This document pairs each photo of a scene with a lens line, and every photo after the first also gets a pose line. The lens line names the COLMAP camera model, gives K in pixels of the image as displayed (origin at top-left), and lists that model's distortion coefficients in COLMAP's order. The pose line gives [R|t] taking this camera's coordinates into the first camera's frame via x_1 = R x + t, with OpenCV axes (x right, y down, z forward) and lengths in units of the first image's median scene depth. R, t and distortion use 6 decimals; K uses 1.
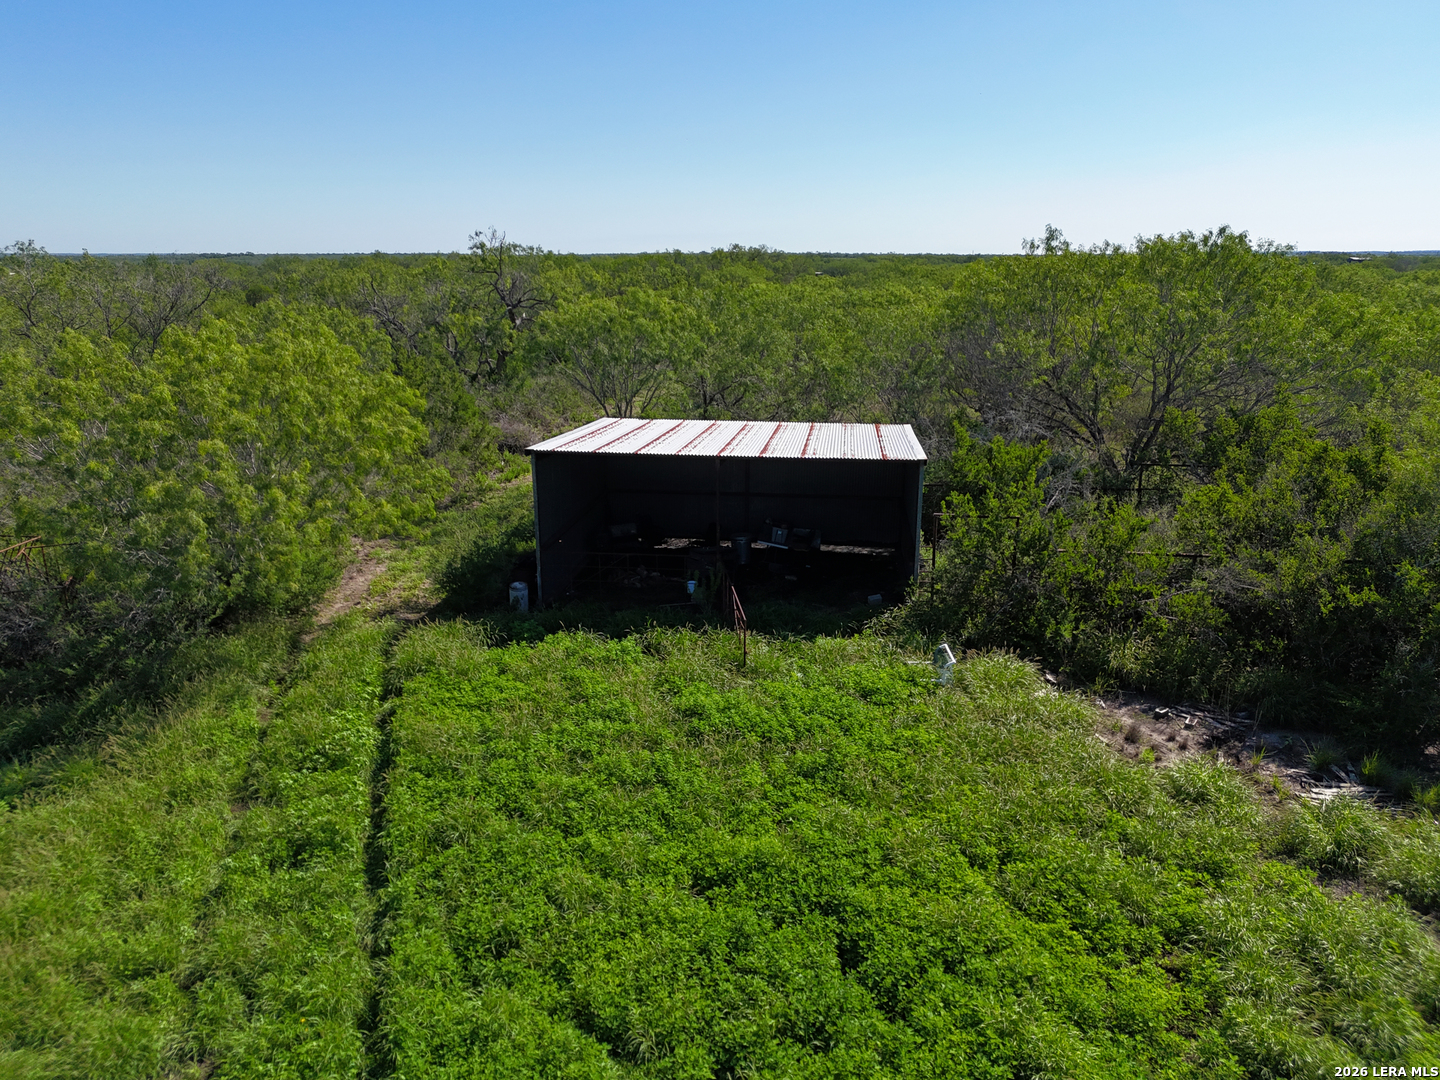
lens RADIAL K [[1060.5, 0, 720.0], [0, 1060.5, 540.0], [0, 0, 1]] dist [0.094624, -0.114206]
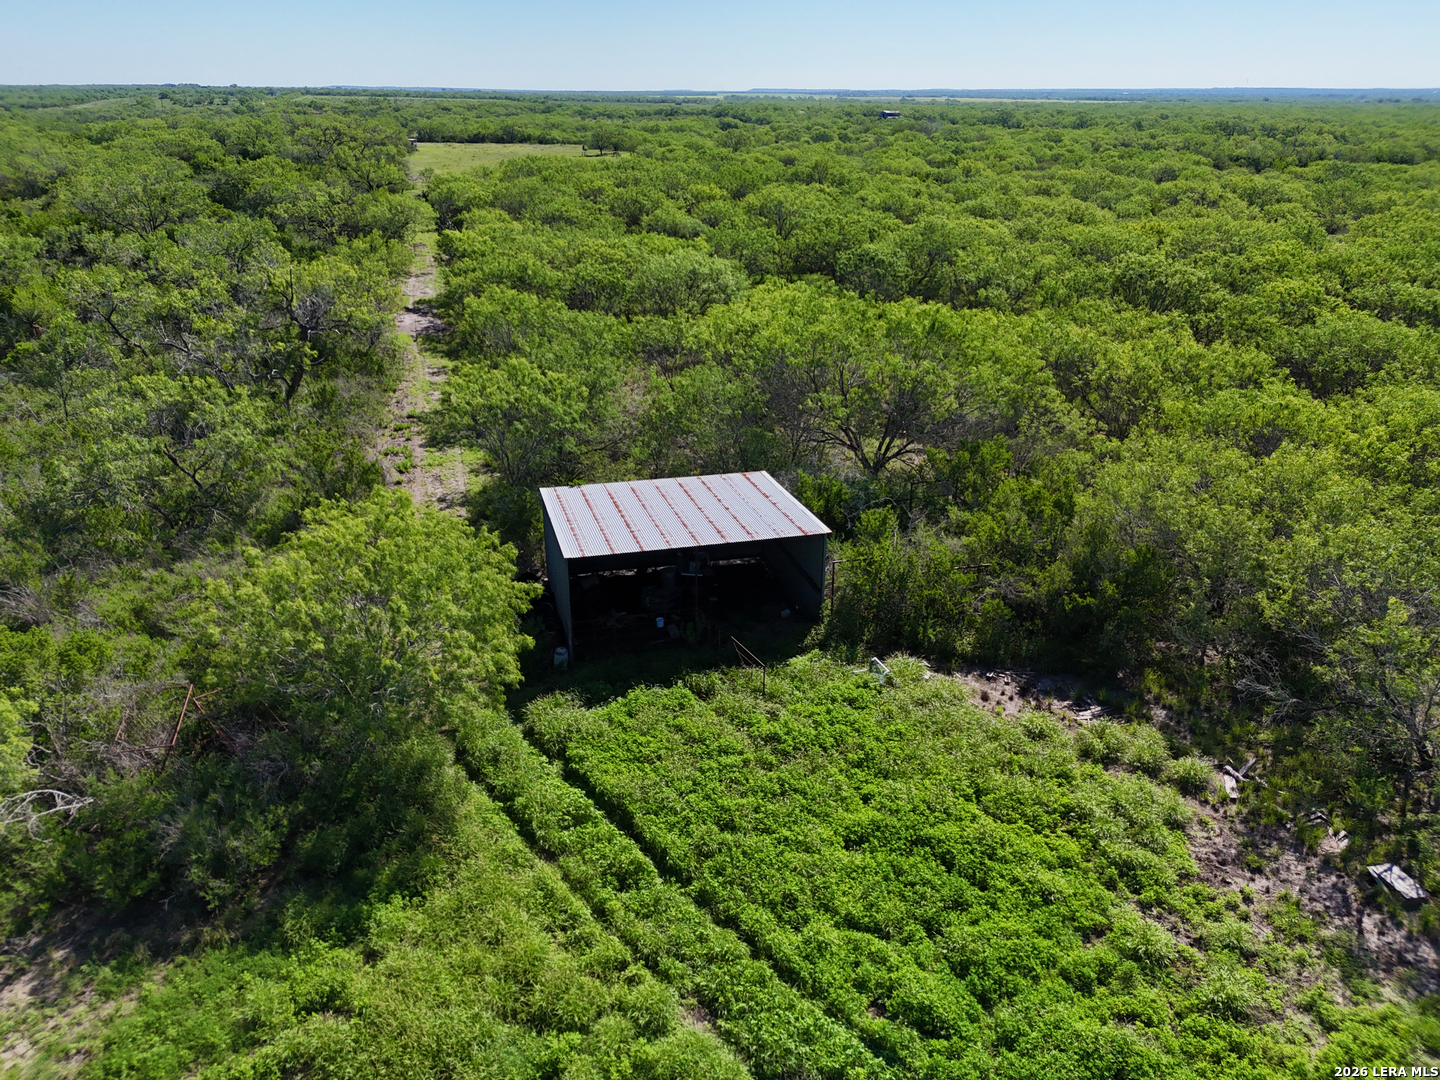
lens RADIAL K [[1060.5, 0, 720.0], [0, 1060.5, 540.0], [0, 0, 1]] dist [0.094624, -0.114206]
pose [[0.927608, -0.142142, 0.345456, -0.762011], [0.092848, 0.983486, 0.155355, -0.494073], [-0.361833, -0.112033, 0.925487, -0.577888]]
